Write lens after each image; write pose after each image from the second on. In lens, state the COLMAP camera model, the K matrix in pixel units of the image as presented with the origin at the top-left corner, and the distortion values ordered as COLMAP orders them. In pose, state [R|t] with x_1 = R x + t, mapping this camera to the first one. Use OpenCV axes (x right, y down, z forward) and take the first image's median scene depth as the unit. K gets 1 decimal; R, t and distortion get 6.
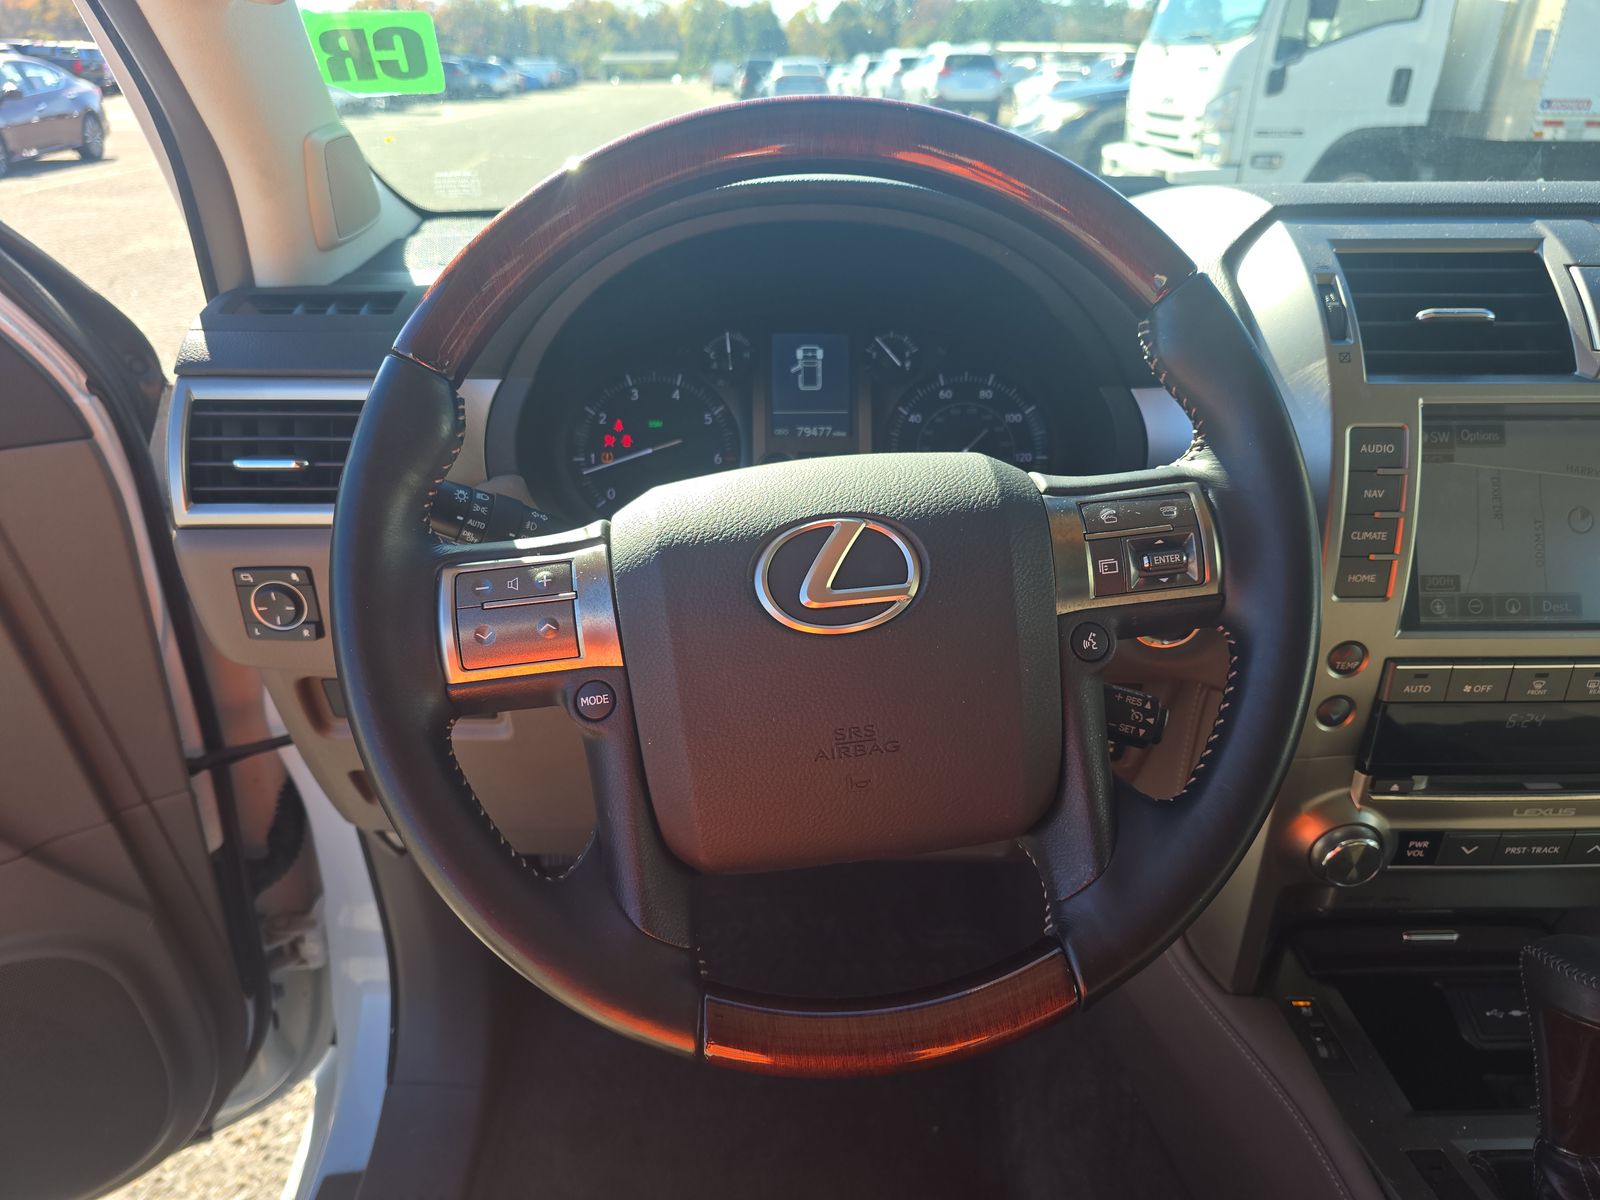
lens RADIAL K [[1063.8, 0, 789.6], [0, 1063.8, 586.6], [0, 0, 1]] dist [0.017588, -0.016624]
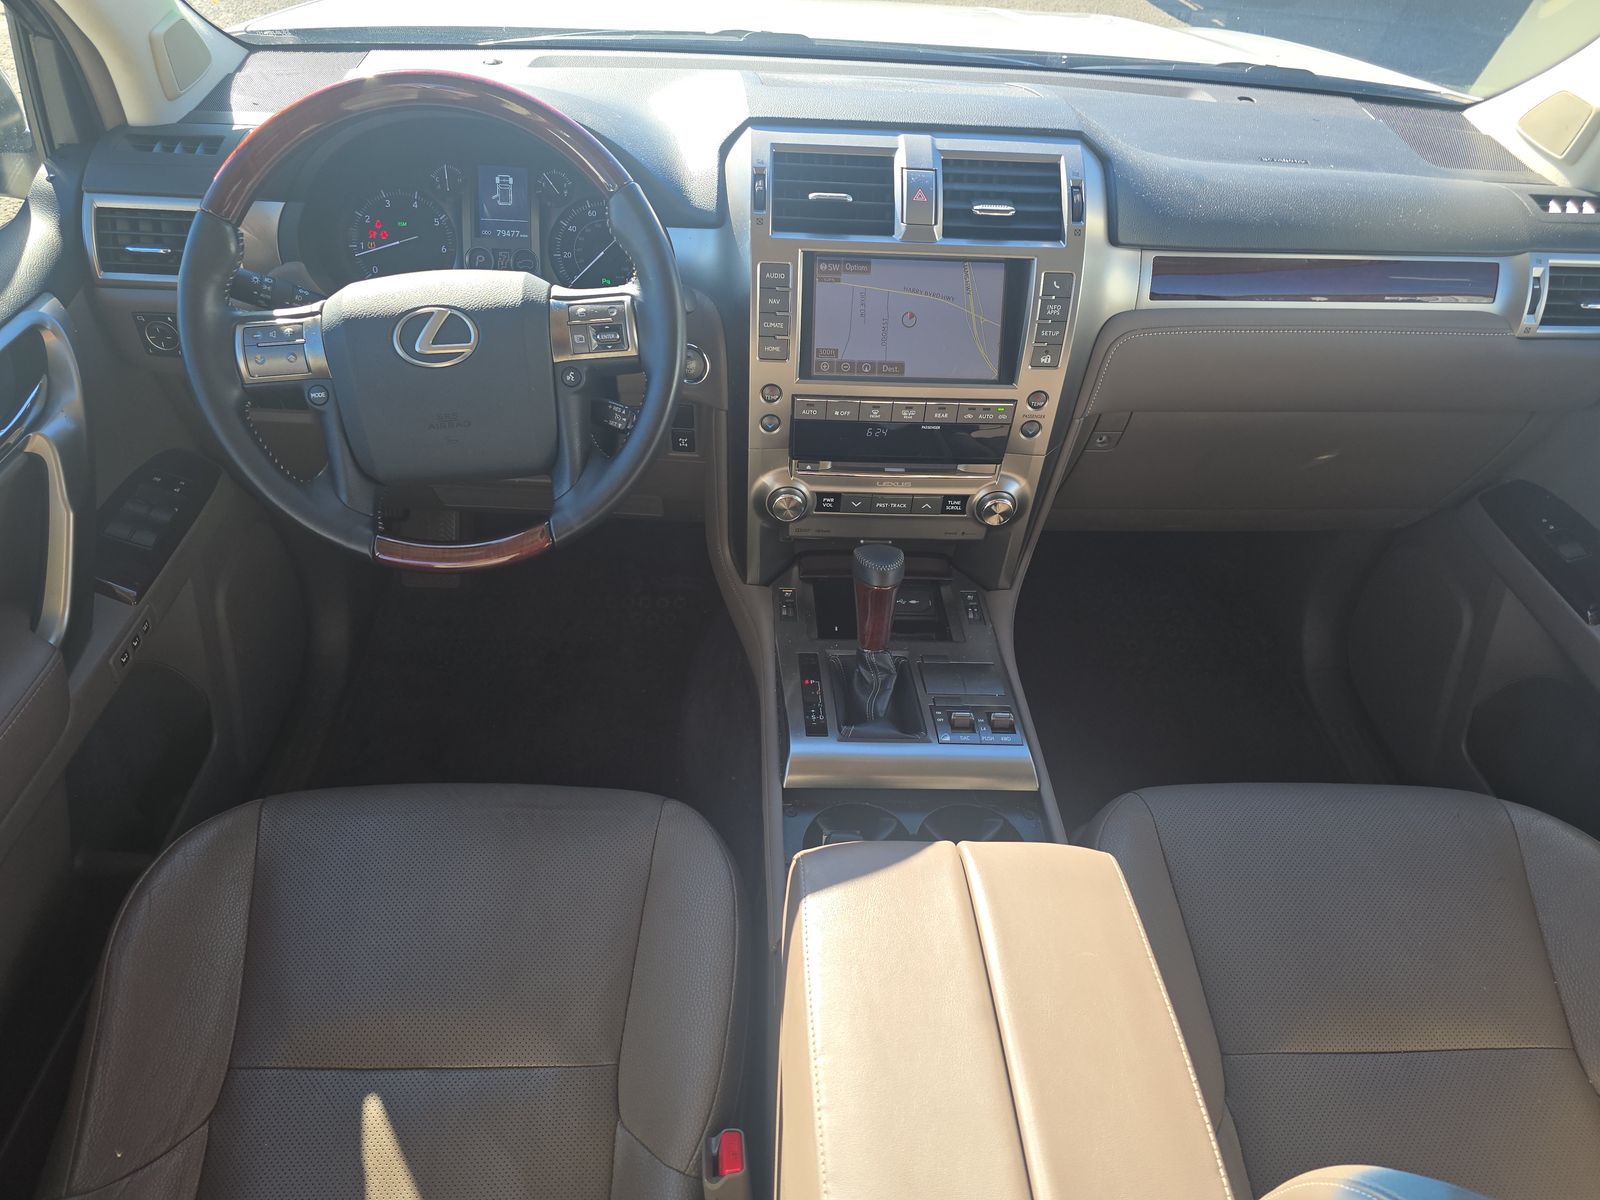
lens RADIAL K [[1063.8, 0, 801.9], [0, 1063.8, 605.1], [0, 0, 1]] dist [0.017588, -0.016624]
pose [[0.998229, 0.033329, 0.049266, 0.493141], [-0.045120, 0.963994, 0.262067, -0.062046], [-0.038757, -0.263826, 0.963791, -0.842145]]
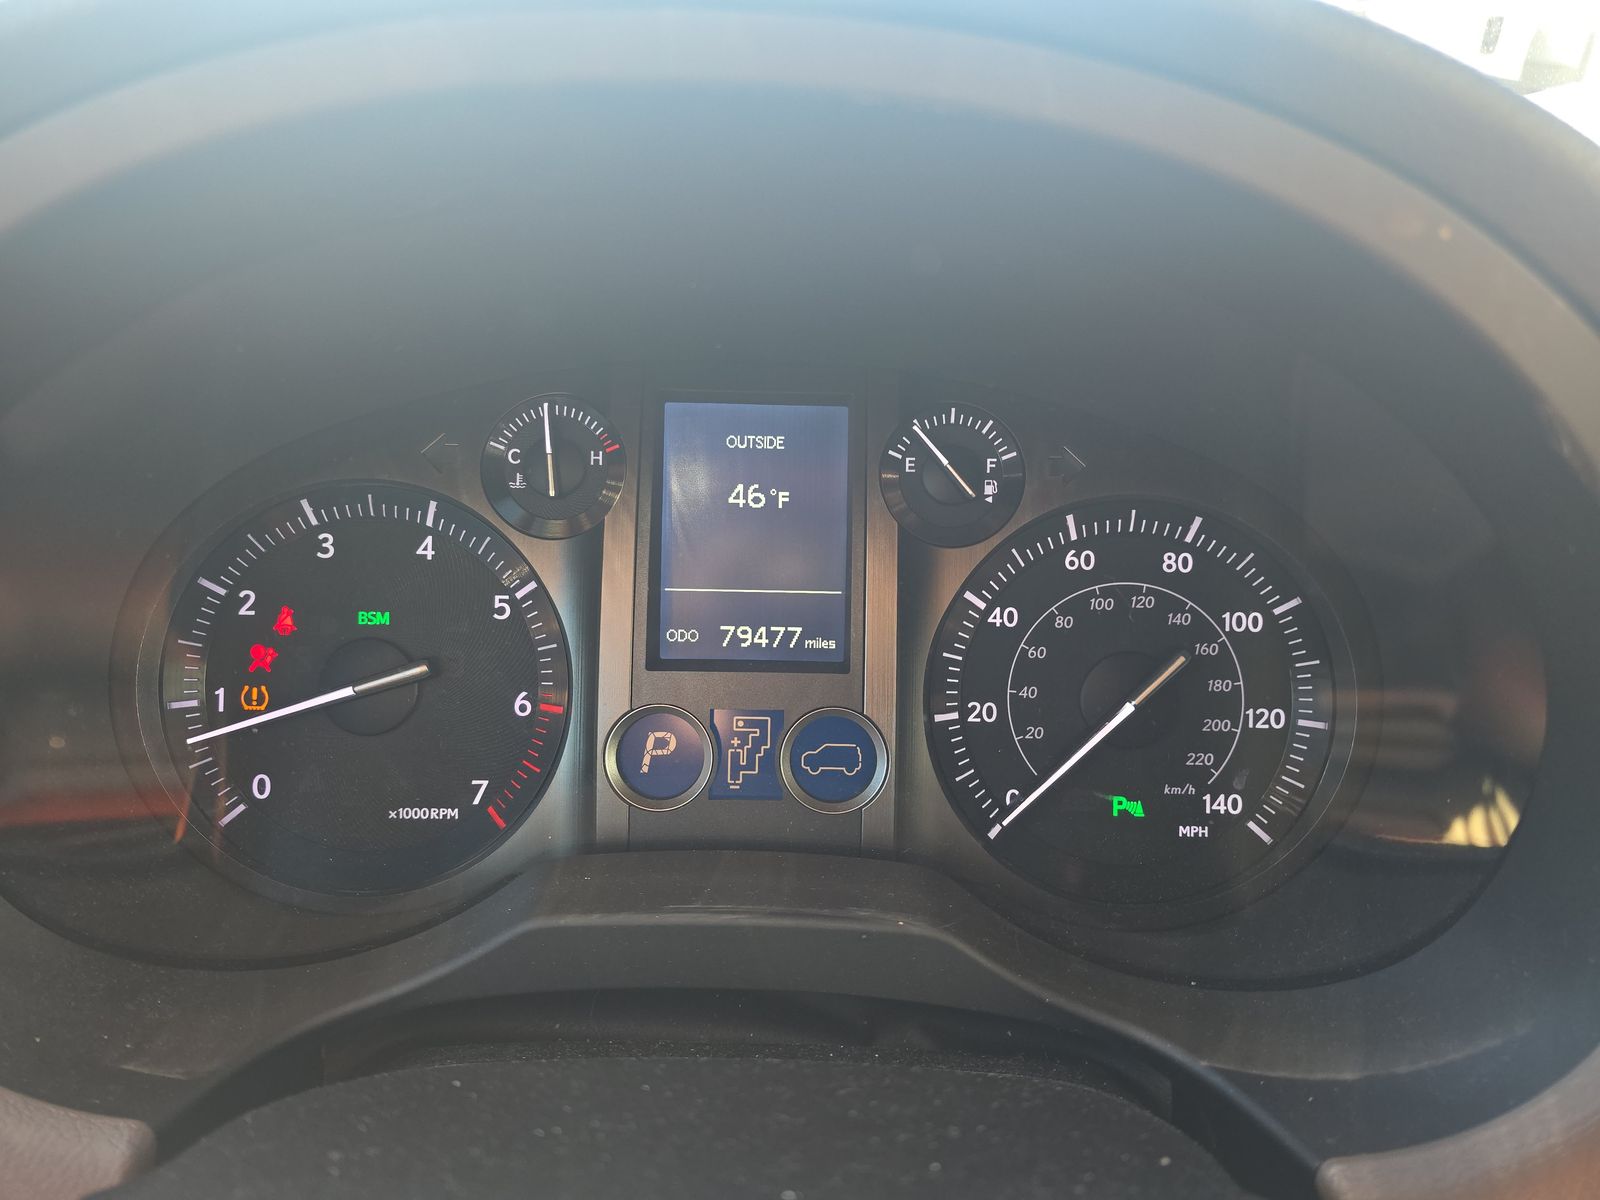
lens RADIAL K [[1063.8, 0, 800.0], [0, 1063.8, 593.4], [0, 0, 1]] dist [0.017588, -0.016624]
pose [[0.998855, 0.030248, -0.037065, 0.066873], [-0.028823, 0.998846, 0.038418, -0.224081], [0.038184, -0.037305, 0.998574, 0.722914]]
